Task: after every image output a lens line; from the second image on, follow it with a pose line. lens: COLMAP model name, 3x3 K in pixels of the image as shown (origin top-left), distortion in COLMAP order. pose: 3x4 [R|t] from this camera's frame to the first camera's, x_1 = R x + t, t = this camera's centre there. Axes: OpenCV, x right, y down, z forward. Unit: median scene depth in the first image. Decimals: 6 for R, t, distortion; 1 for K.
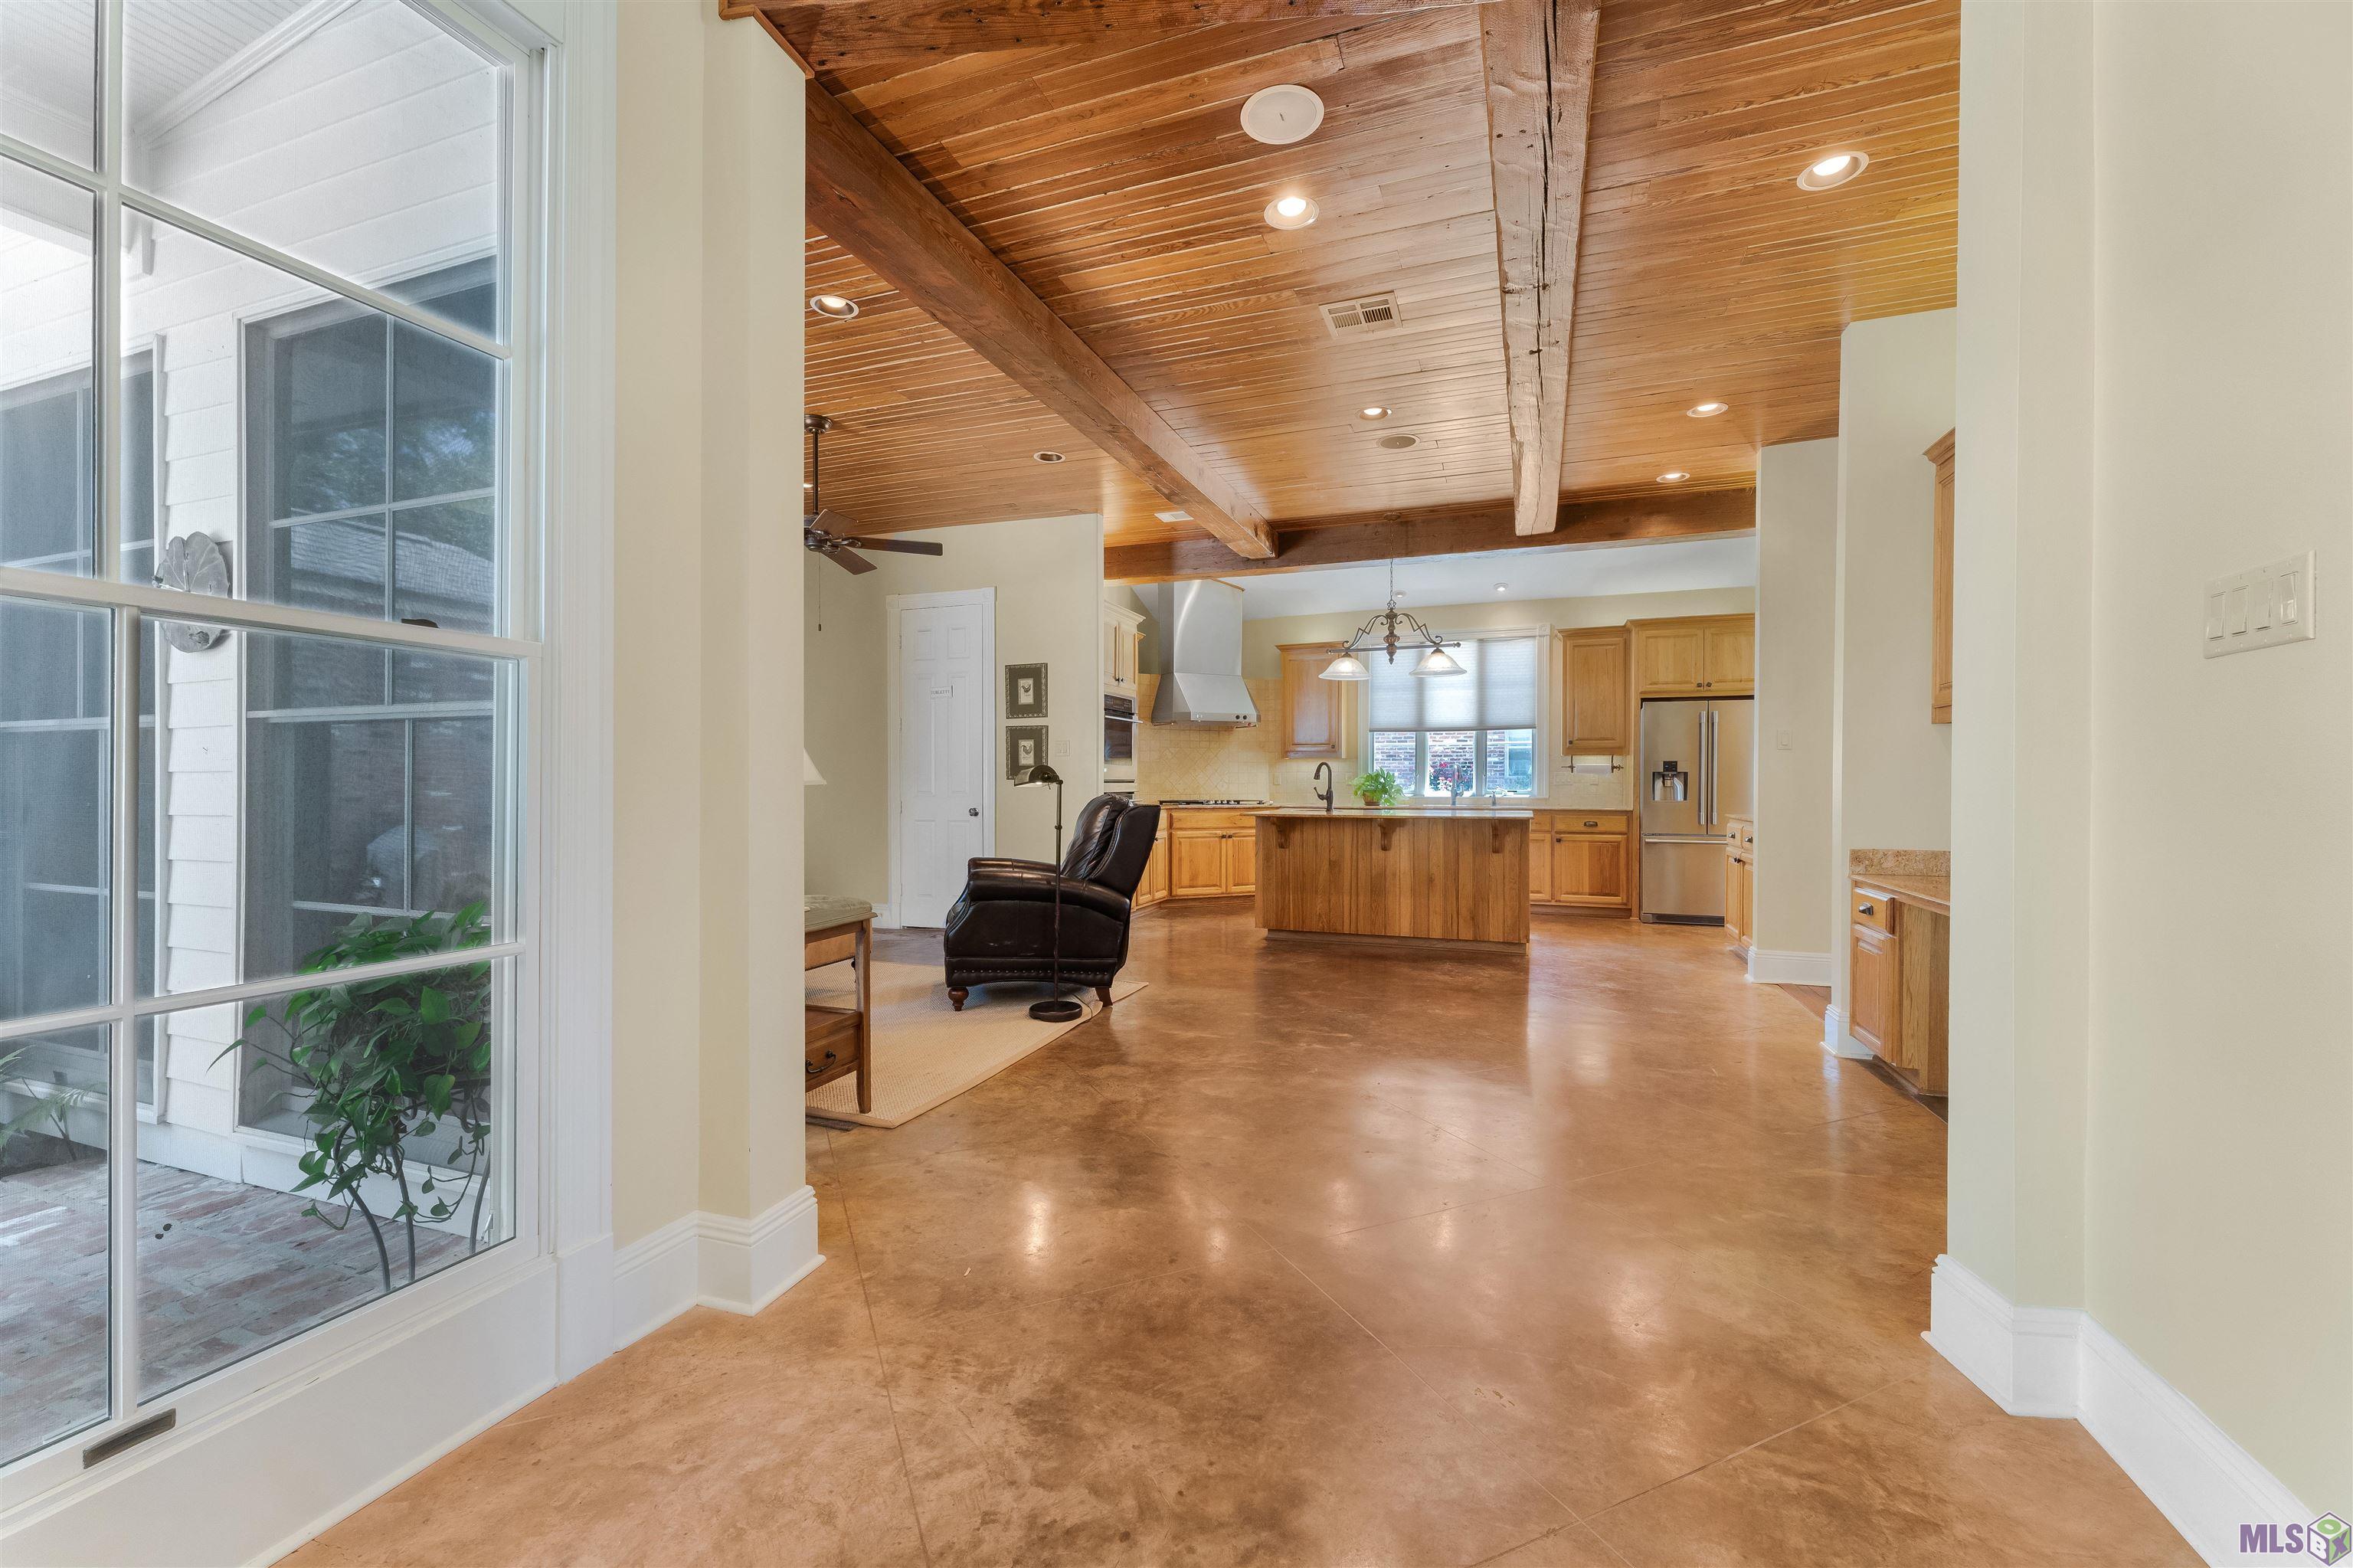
lens RADIAL K [[947.3, 0, 1172.1], [0, 947.3, 797.1], [0, 0, 1]] dist [0.000571, -0.000059]
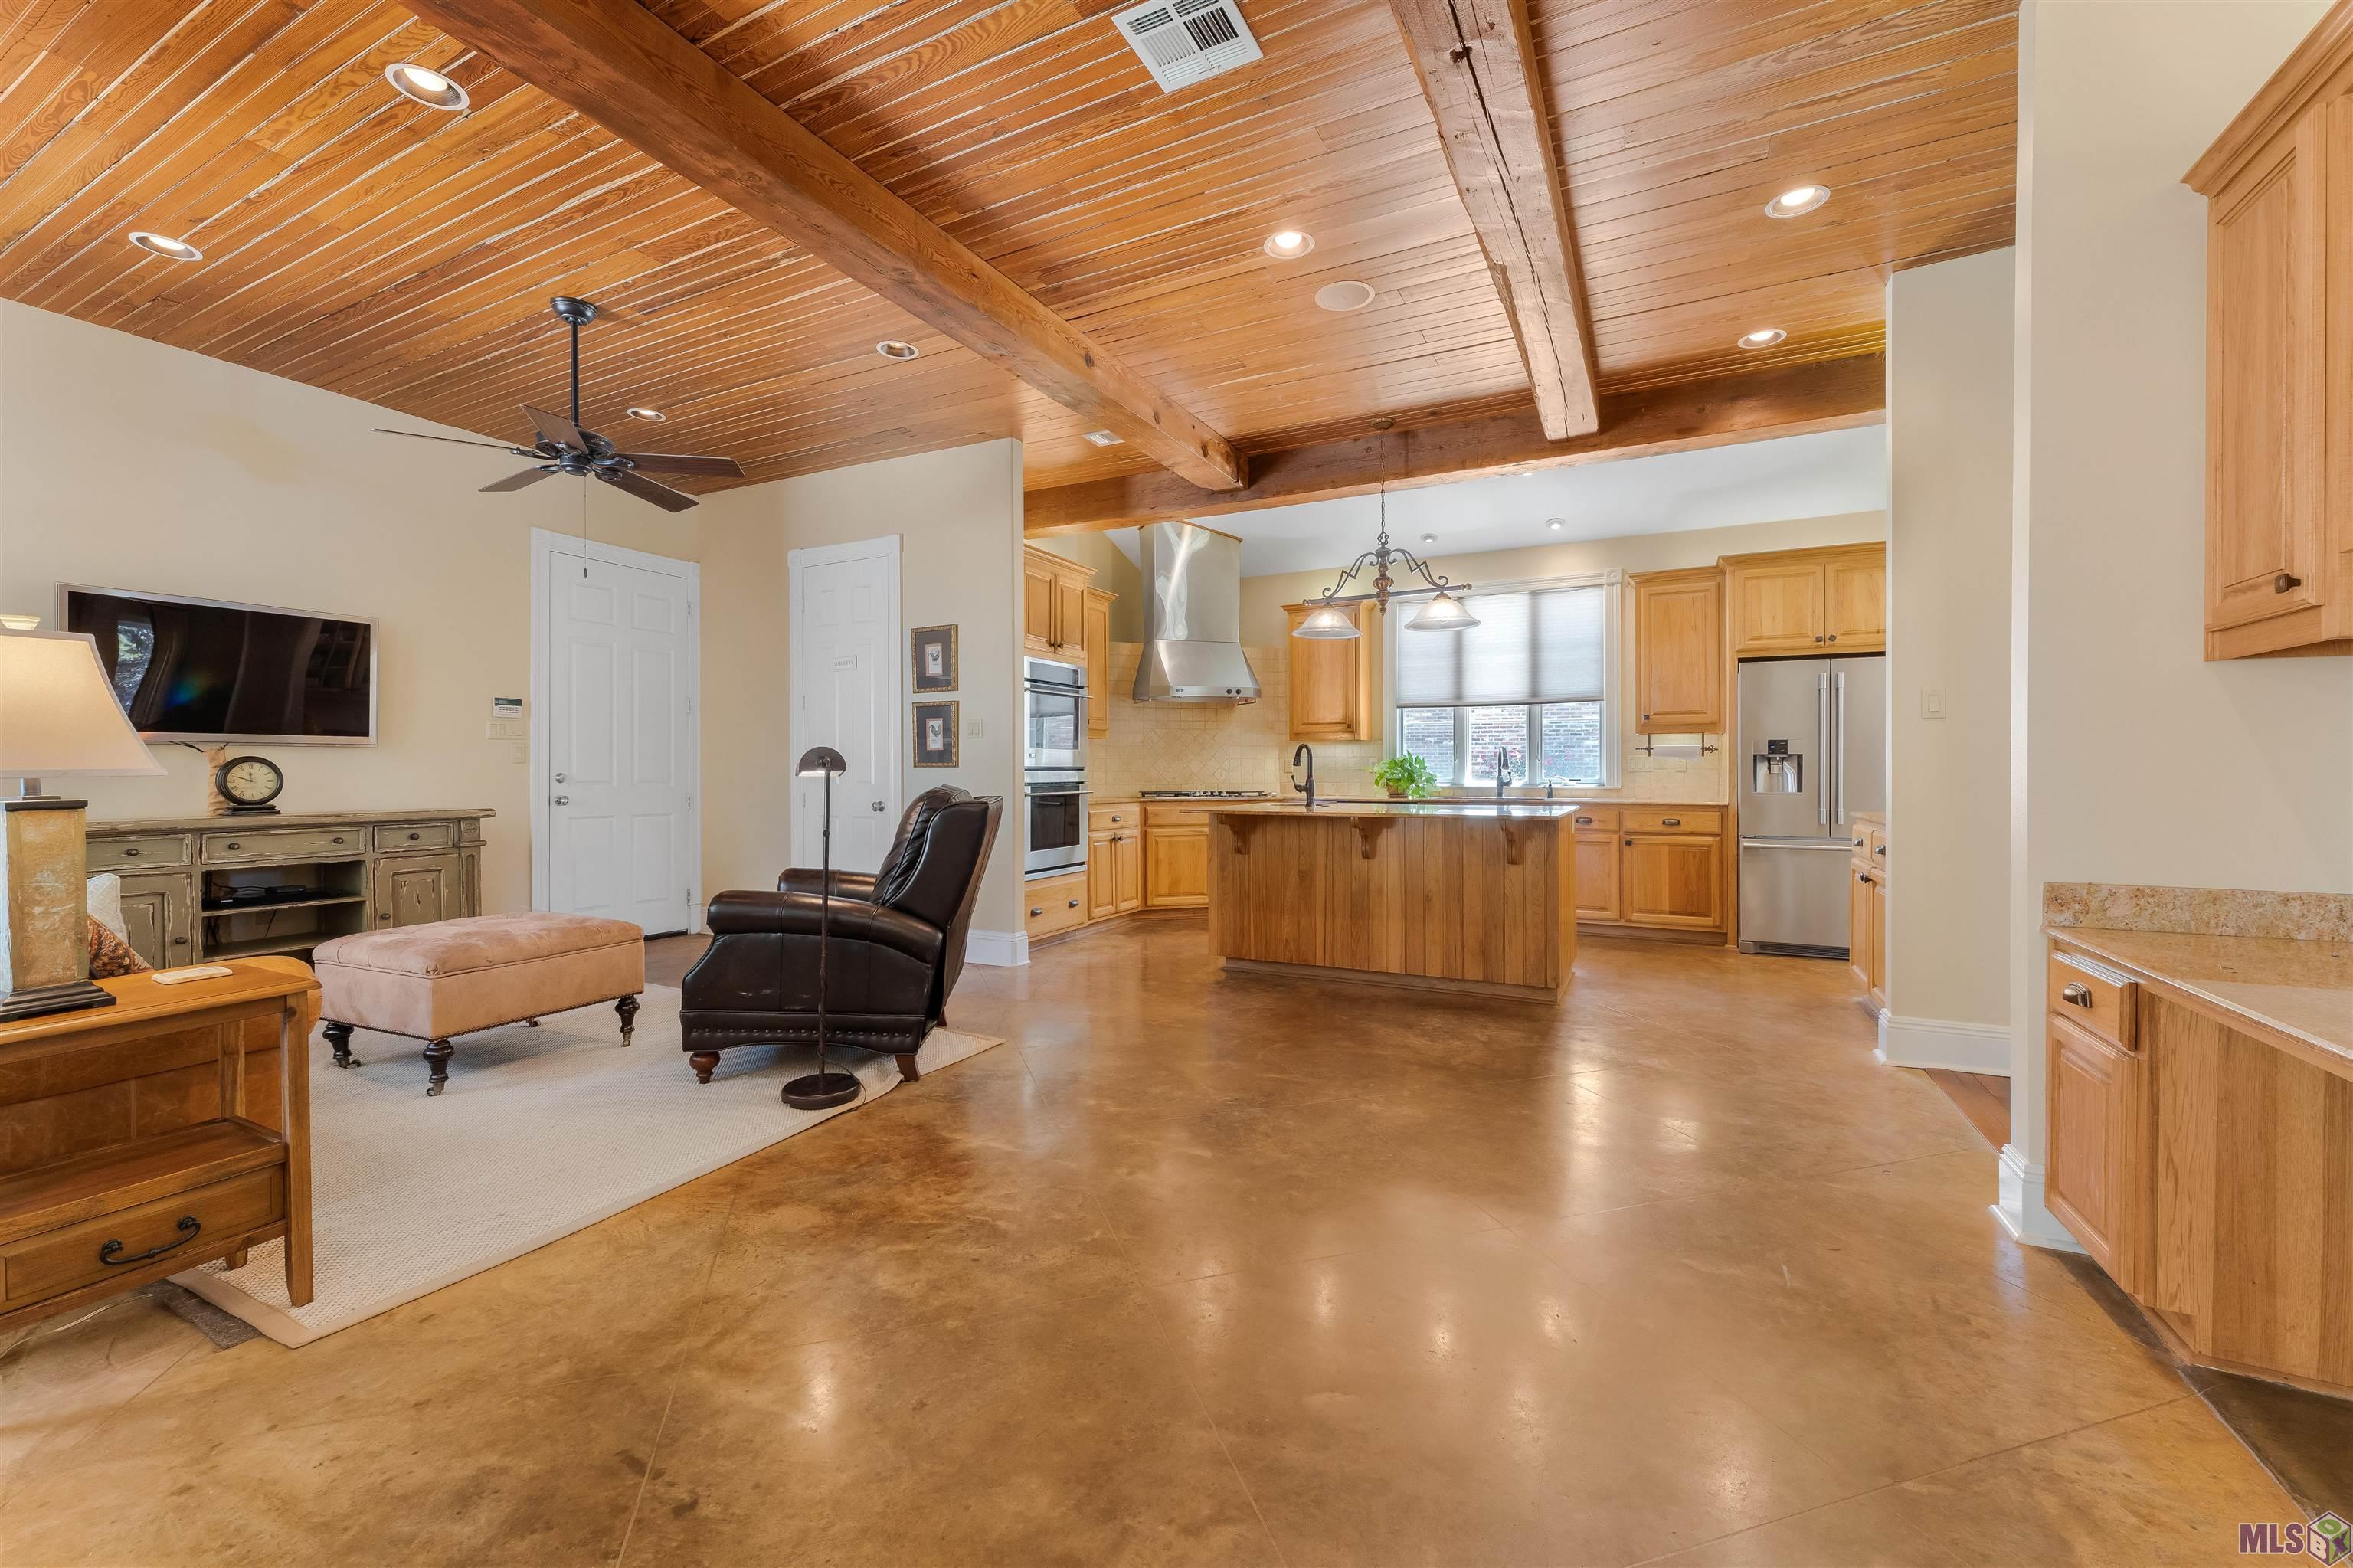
lens RADIAL K [[946.9, 0, 1175.1], [0, 946.9, 777.4], [0, 0, 1]] dist [0.000044, 0.000057]
pose [[0.993118, -0.002172, -0.117100, 0.160598], [0.001251, 0.999968, -0.007933, -0.003152], [0.117114, 0.007732, 0.993088, 0.227305]]
